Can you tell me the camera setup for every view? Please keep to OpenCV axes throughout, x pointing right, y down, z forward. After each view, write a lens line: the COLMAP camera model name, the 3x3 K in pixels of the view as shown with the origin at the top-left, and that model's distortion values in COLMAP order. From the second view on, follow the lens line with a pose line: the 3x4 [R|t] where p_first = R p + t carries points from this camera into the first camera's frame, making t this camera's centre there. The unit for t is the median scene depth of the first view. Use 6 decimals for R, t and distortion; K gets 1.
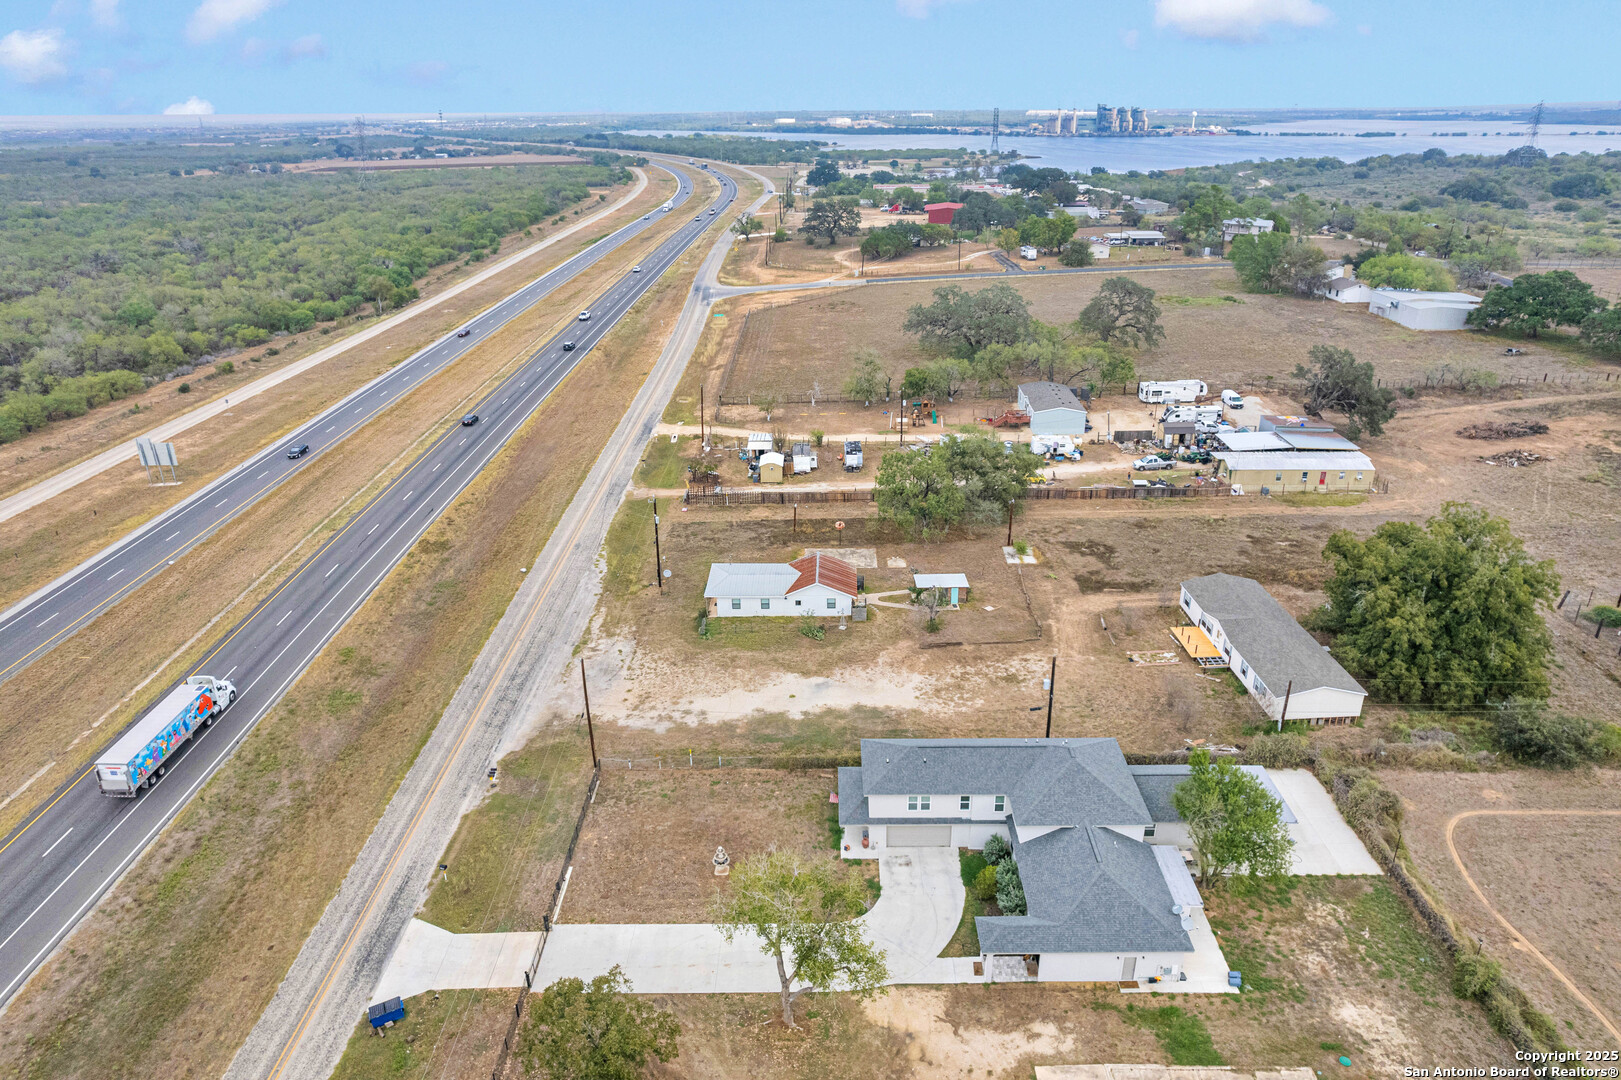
lens RADIAL K [[1037.0, 0, 815.3], [0, 1037.0, 545.1], [0, 0, 1]] dist [-0.080074, 0.070250]
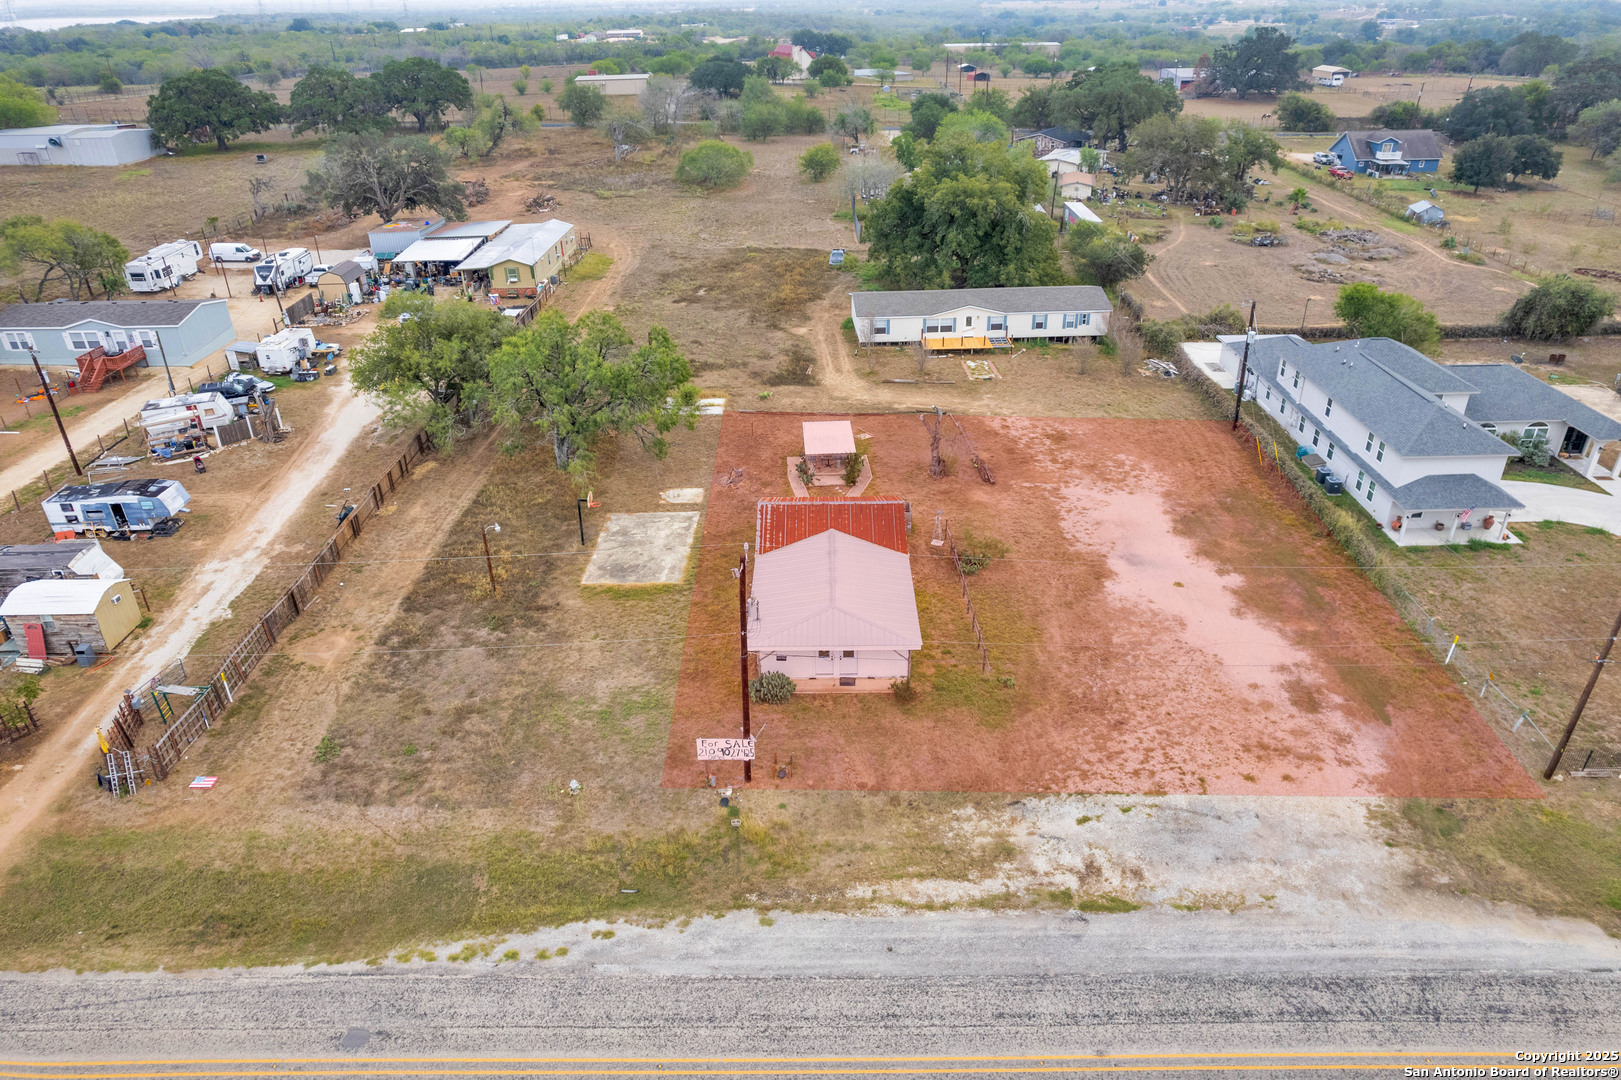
lens RADIAL K [[1037.0, 0, 815.3], [0, 1037.0, 545.1], [0, 0, 1]] dist [-0.080074, 0.070250]
pose [[-0.015703, -0.469494, 0.882796, -0.484122], [0.410248, 0.802141, 0.433897, -0.197293], [-0.911839, 0.368979, 0.180013, 0.972176]]
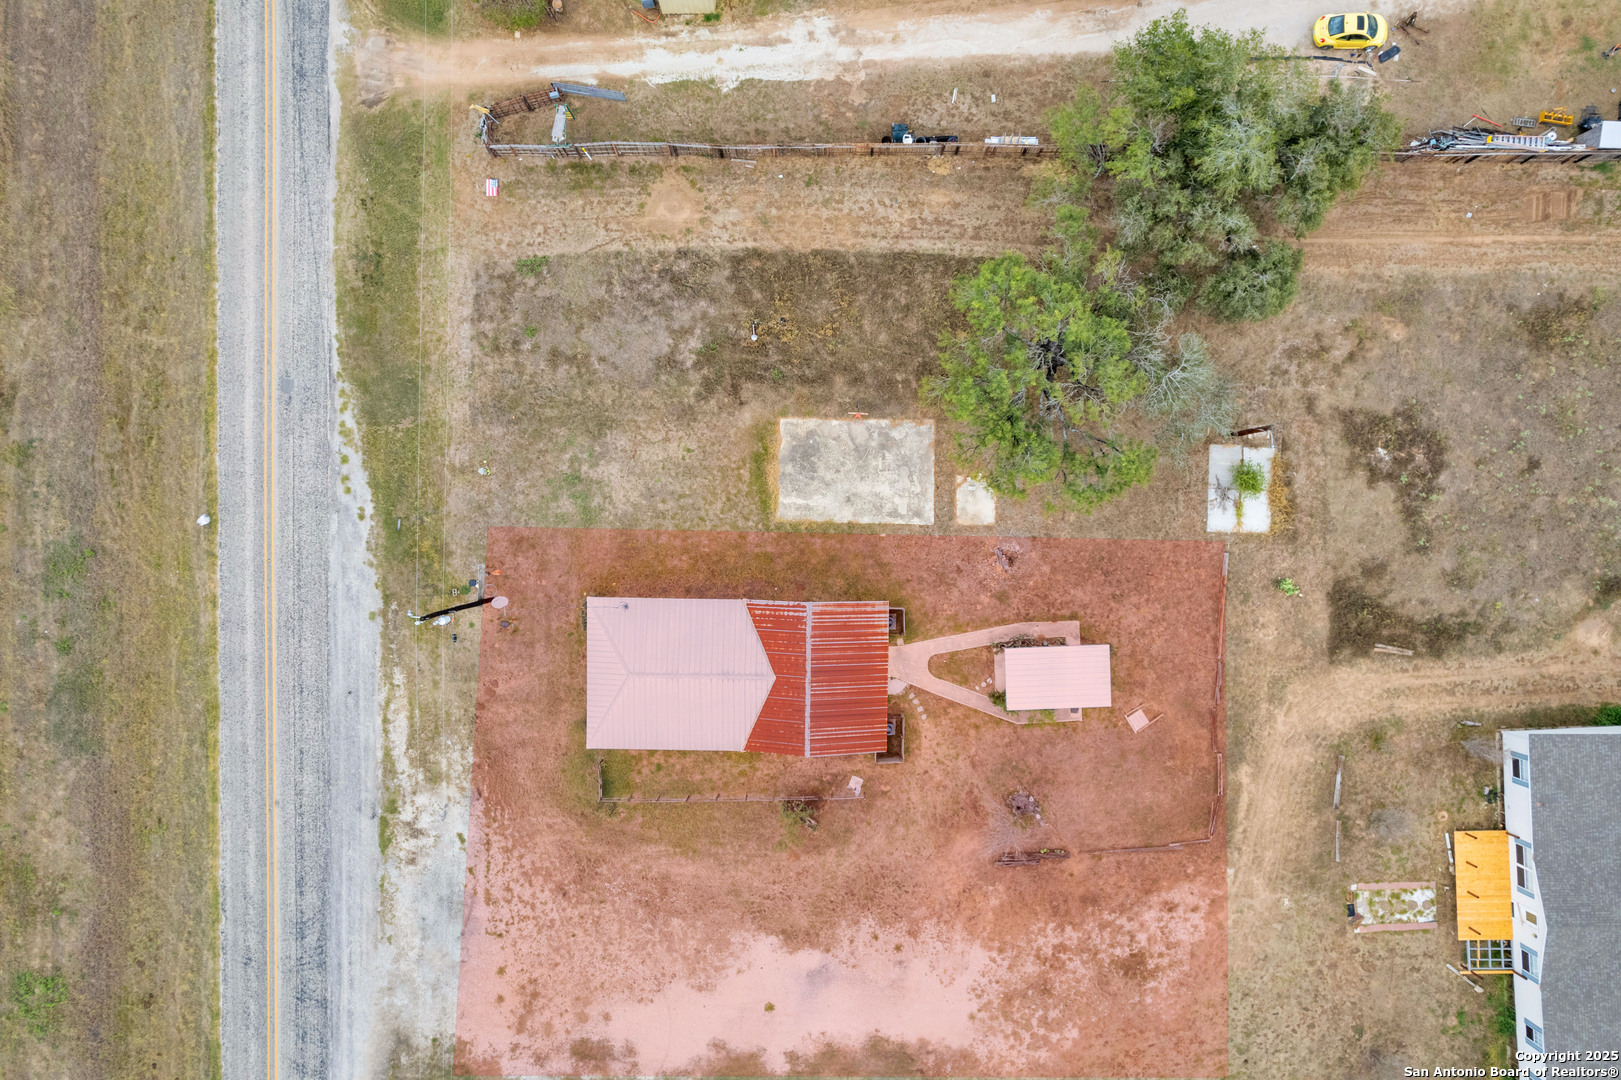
lens RADIAL K [[1037.0, 0, 815.3], [0, 1037.0, 545.1], [0, 0, 1]] dist [-0.080074, 0.070250]
pose [[0.999971, -0.007577, -0.001150, 0.006867], [0.004036, 0.393087, 0.919492, -0.469522], [-0.006515, -0.919470, 0.393106, 0.915106]]
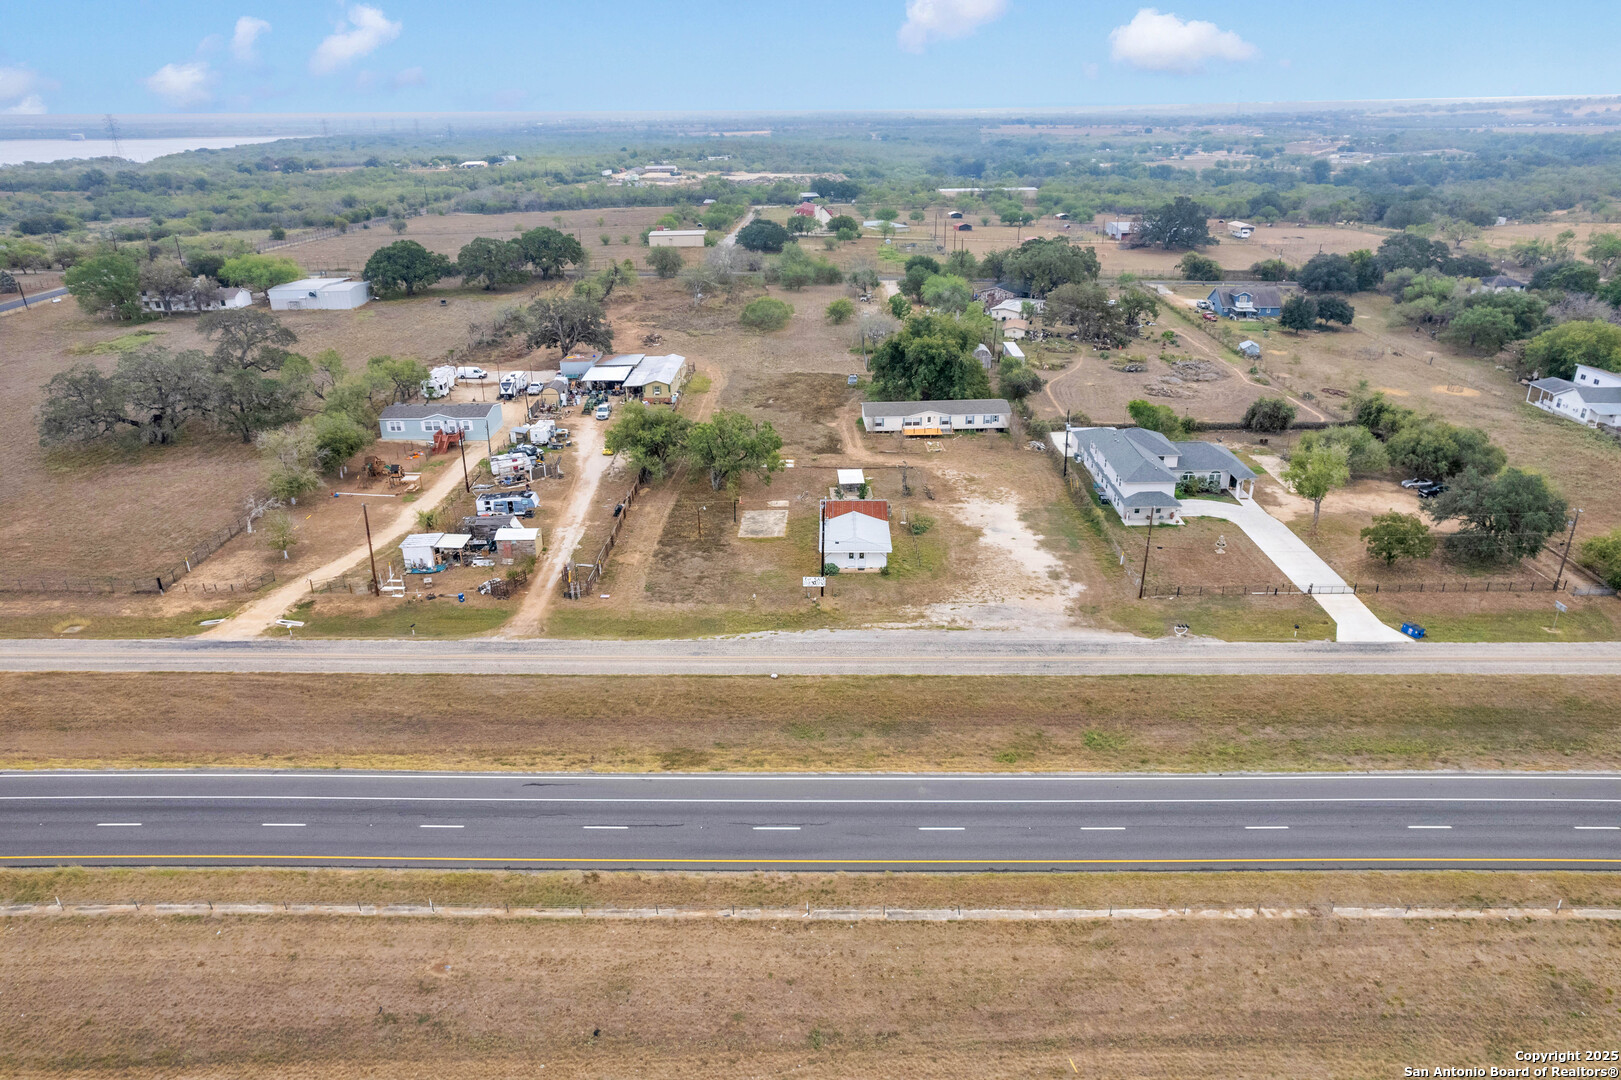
lens RADIAL K [[1037.0, 0, 815.3], [0, 1037.0, 545.1], [0, 0, 1]] dist [-0.080074, 0.070250]
pose [[-0.006906, -0.384809, 0.922971, -1.109850], [0.406819, 0.842077, 0.354126, -0.371354], [-0.913483, 0.377927, 0.150732, 0.934450]]
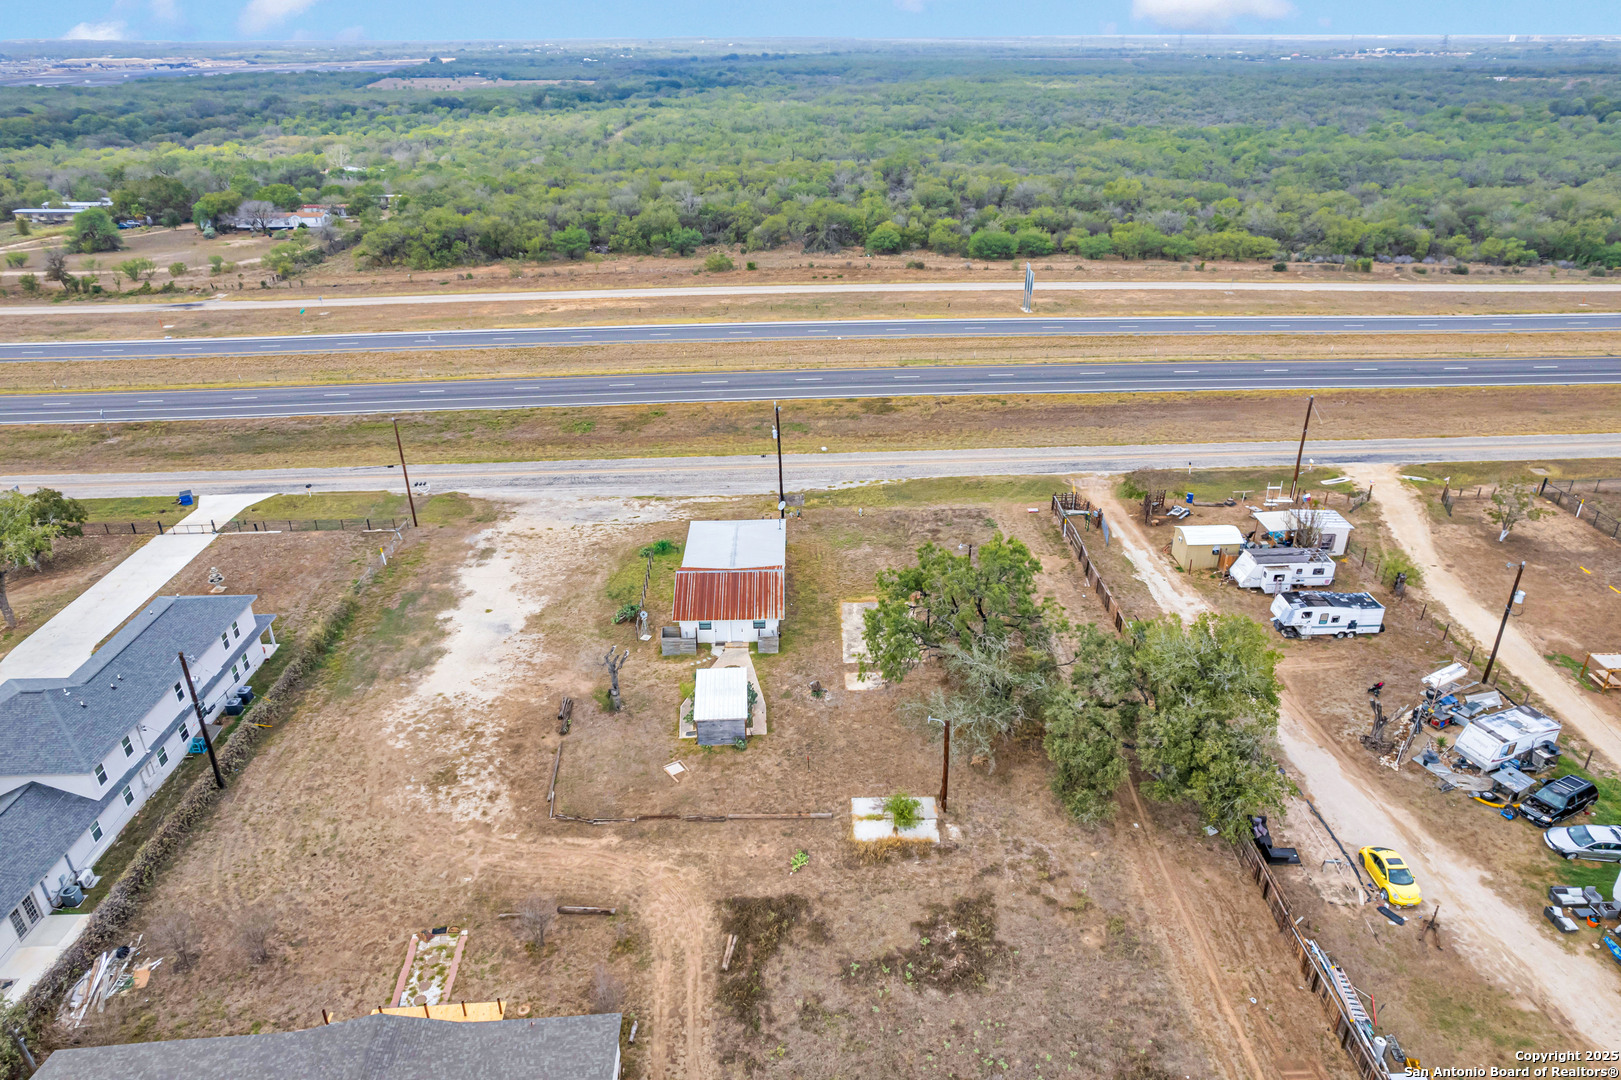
lens RADIAL K [[1037.0, 0, 815.3], [0, 1037.0, 545.1], [0, 0, 1]] dist [-0.080074, 0.070250]
pose [[0.039261, 0.459991, -0.887055, 0.644254], [-0.390303, 0.824276, 0.410161, -0.315956], [0.919849, 0.330117, 0.211898, 0.948048]]
